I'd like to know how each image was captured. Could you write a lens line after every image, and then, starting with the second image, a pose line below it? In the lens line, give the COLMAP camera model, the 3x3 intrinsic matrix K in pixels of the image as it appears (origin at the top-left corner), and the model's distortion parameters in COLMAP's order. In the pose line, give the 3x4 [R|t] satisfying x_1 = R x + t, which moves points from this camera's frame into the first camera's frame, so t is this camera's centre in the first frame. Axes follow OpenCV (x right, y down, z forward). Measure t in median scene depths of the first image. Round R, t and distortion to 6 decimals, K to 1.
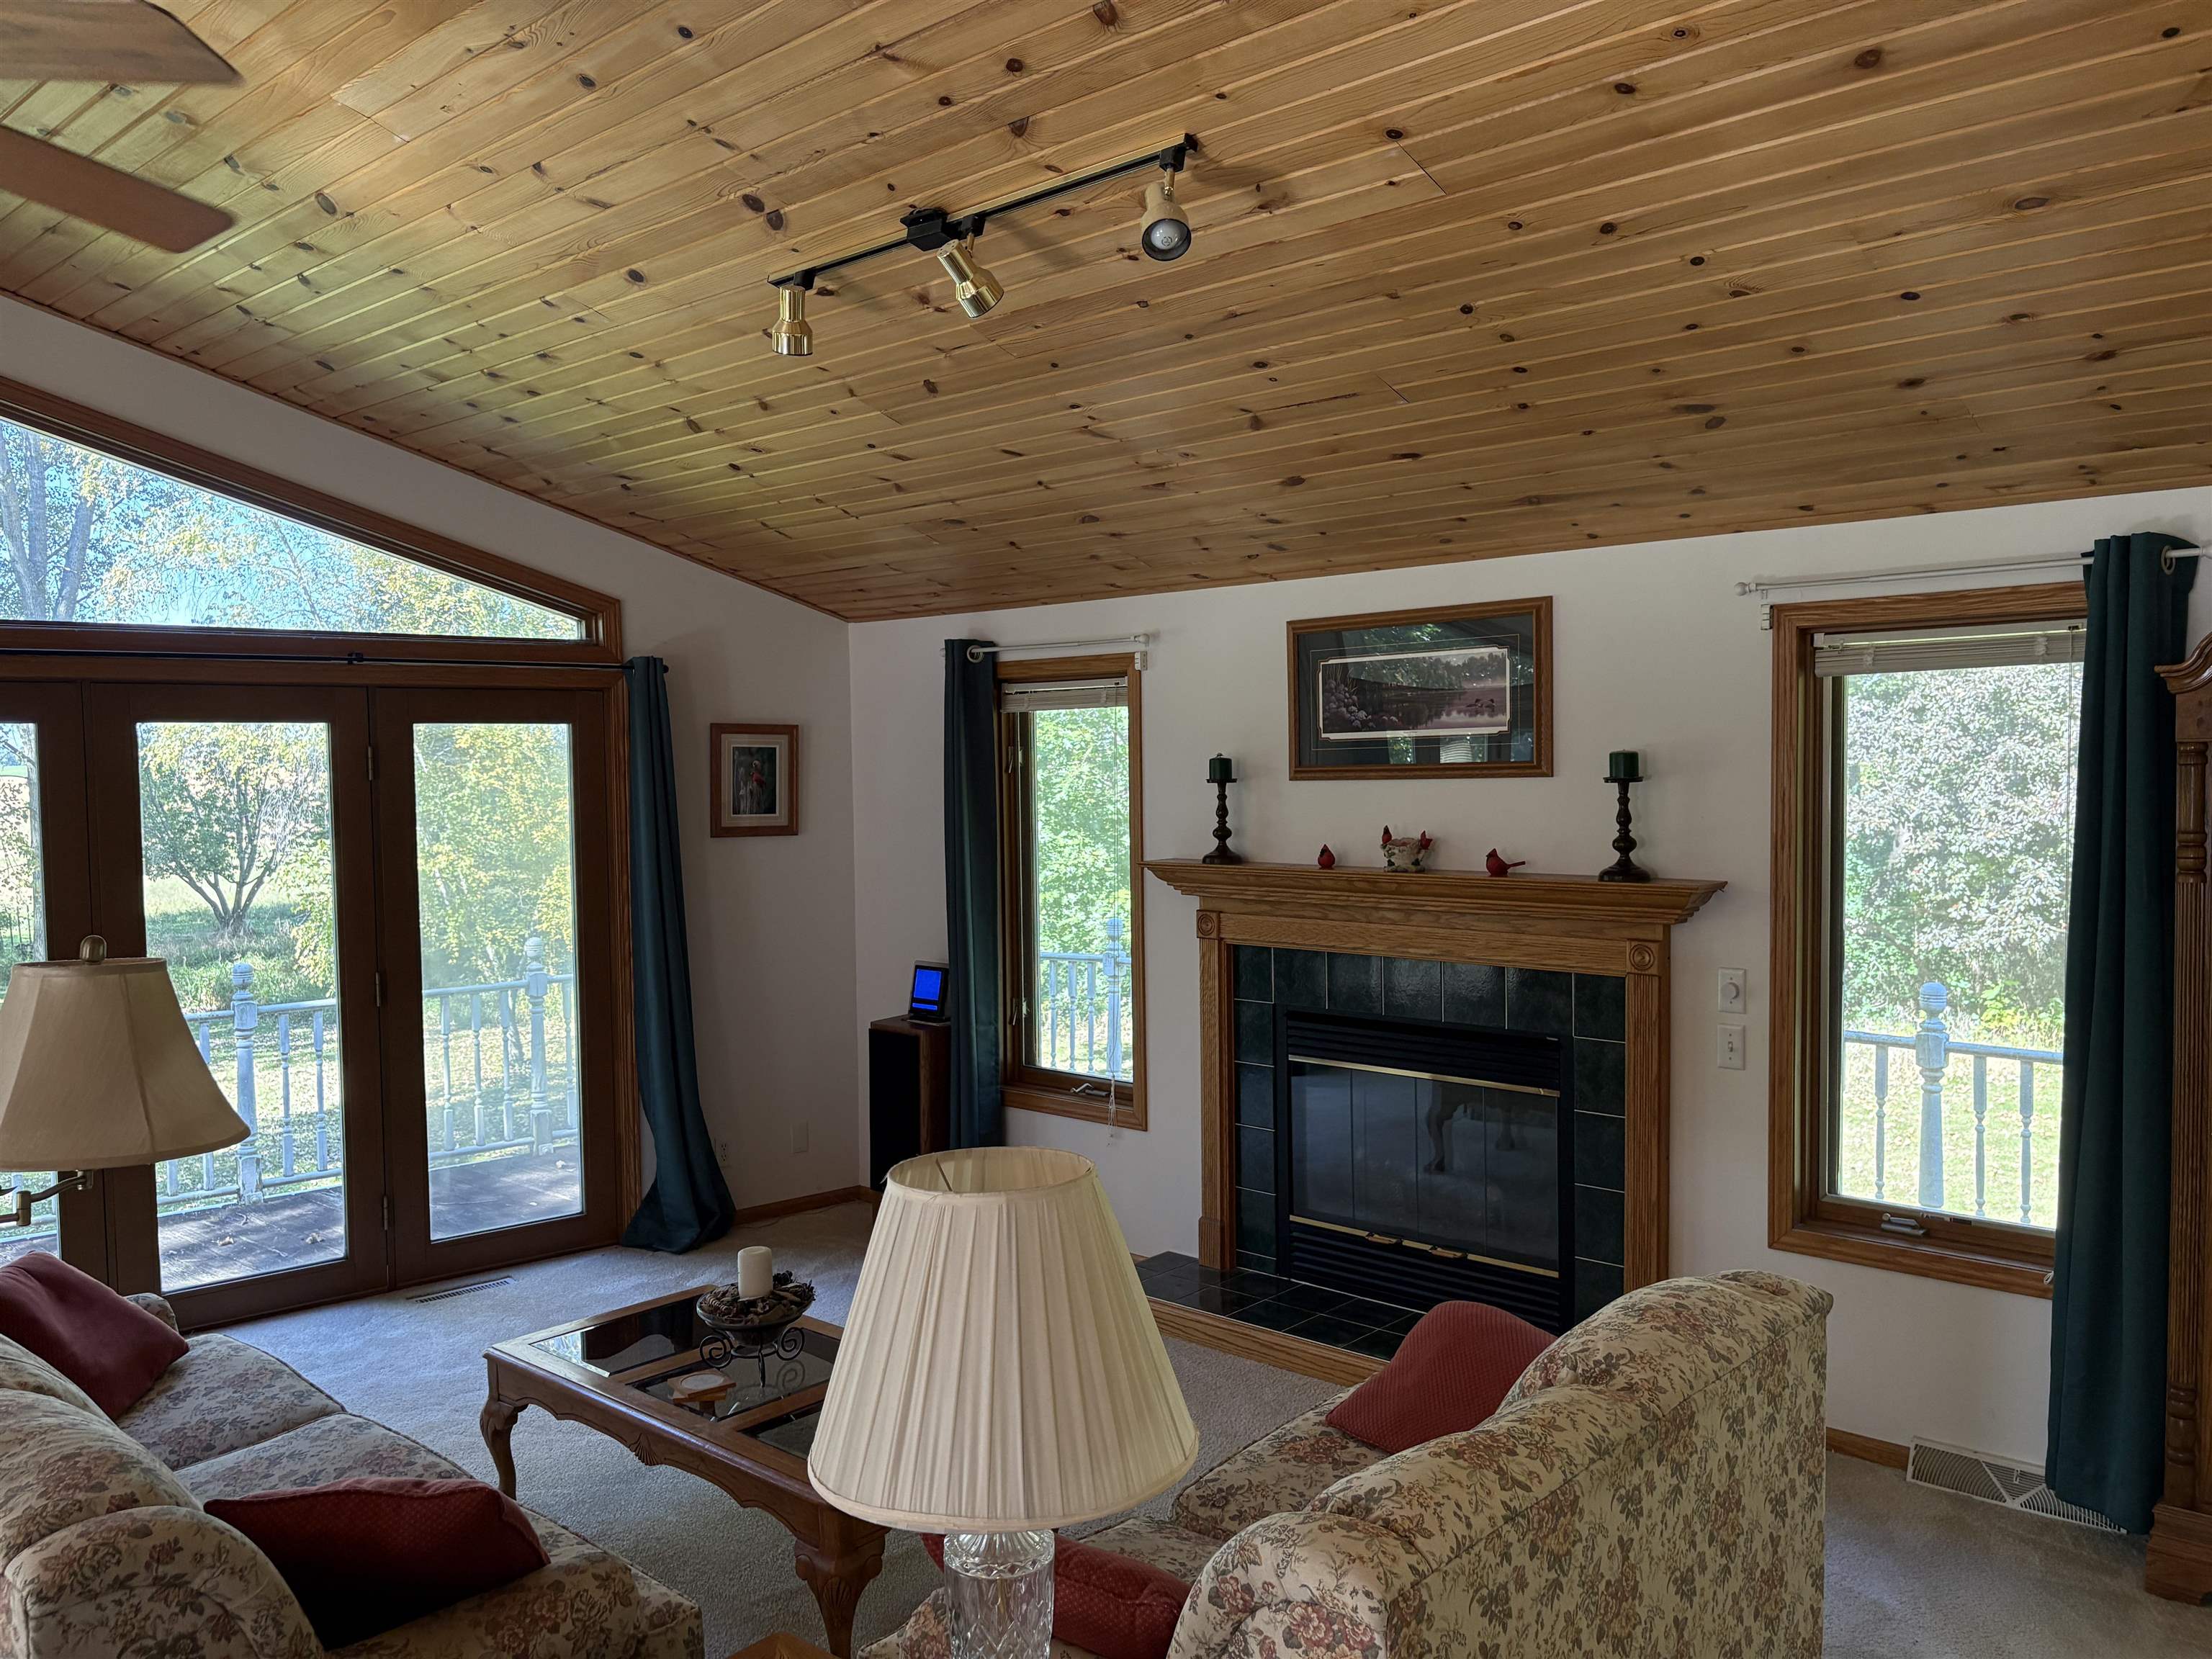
lens RADIAL K [[1673.2, 0, 1109.1], [0, 1673.2, 837.0], [0, 0, 1]] dist [0.023575, 0.002504]
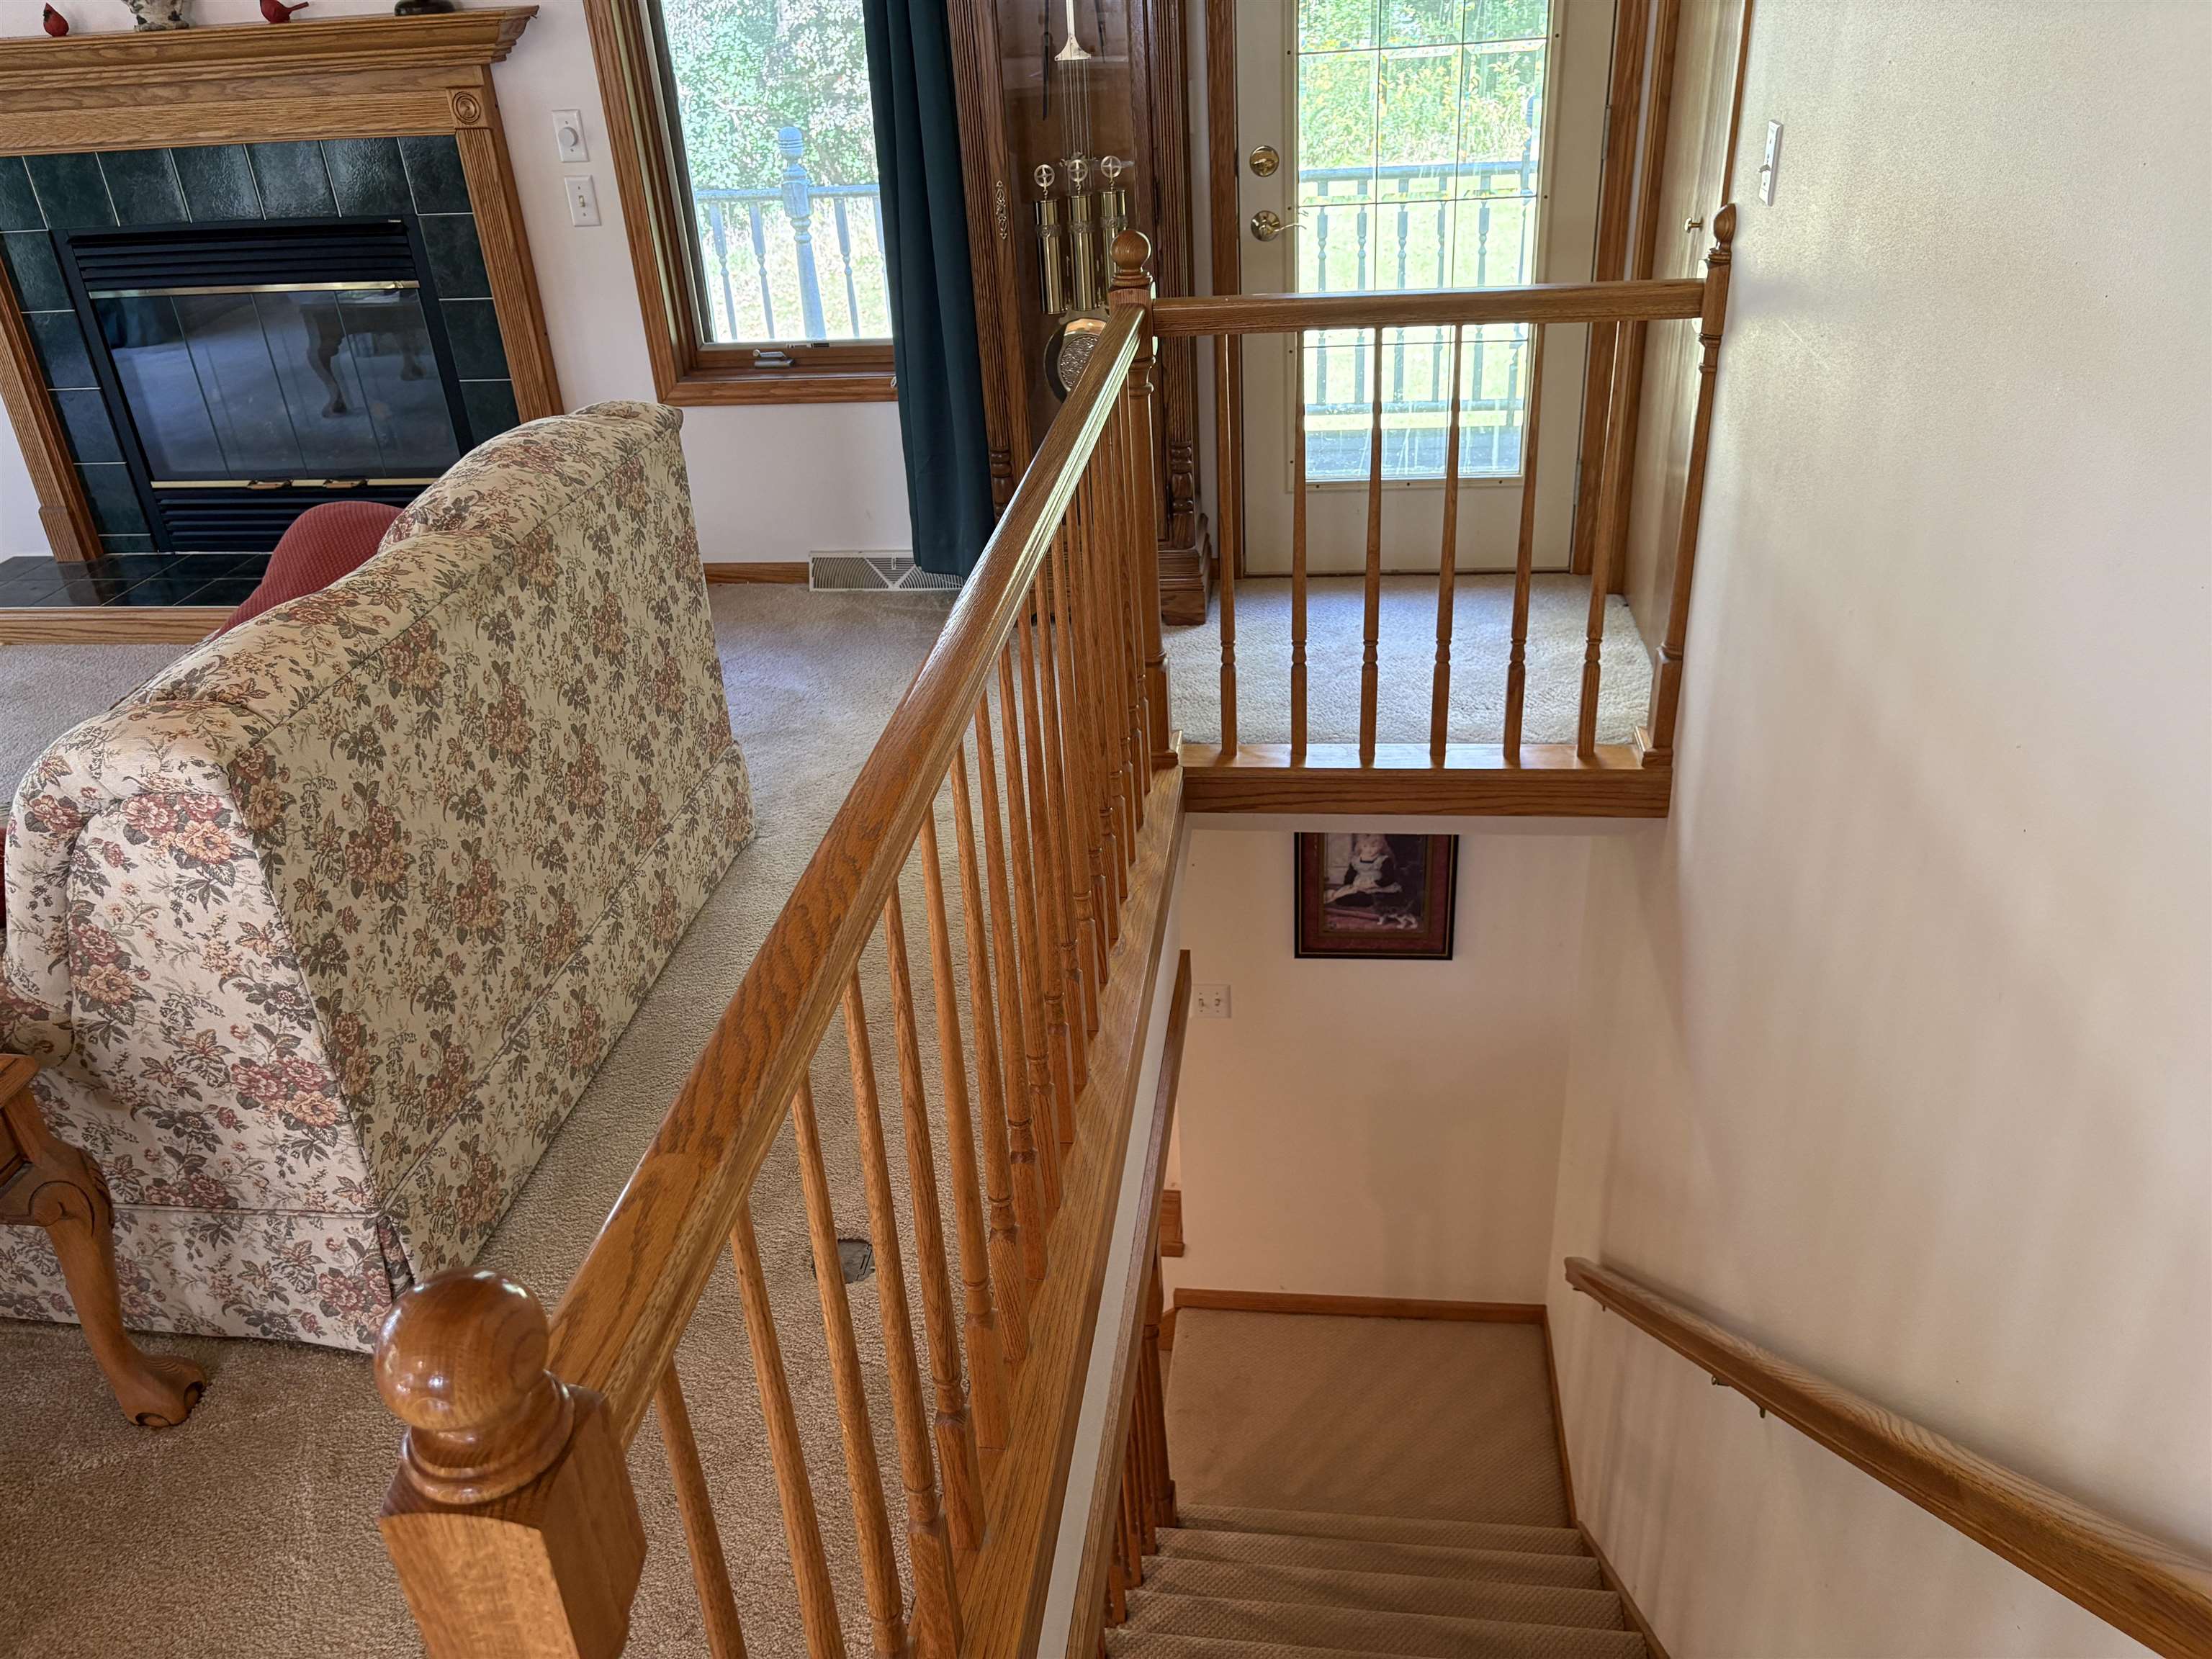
lens RADIAL K [[1673.2, 0, 1113.1], [0, 1673.2, 833.3], [0, 0, 1]] dist [0.023575, 0.002504]
pose [[0.823395, -0.300210, 0.481555, 0.078489], [0.071724, 0.896852, 0.436476, 0.078793], [-0.562918, -0.324853, 0.759996, -0.014163]]
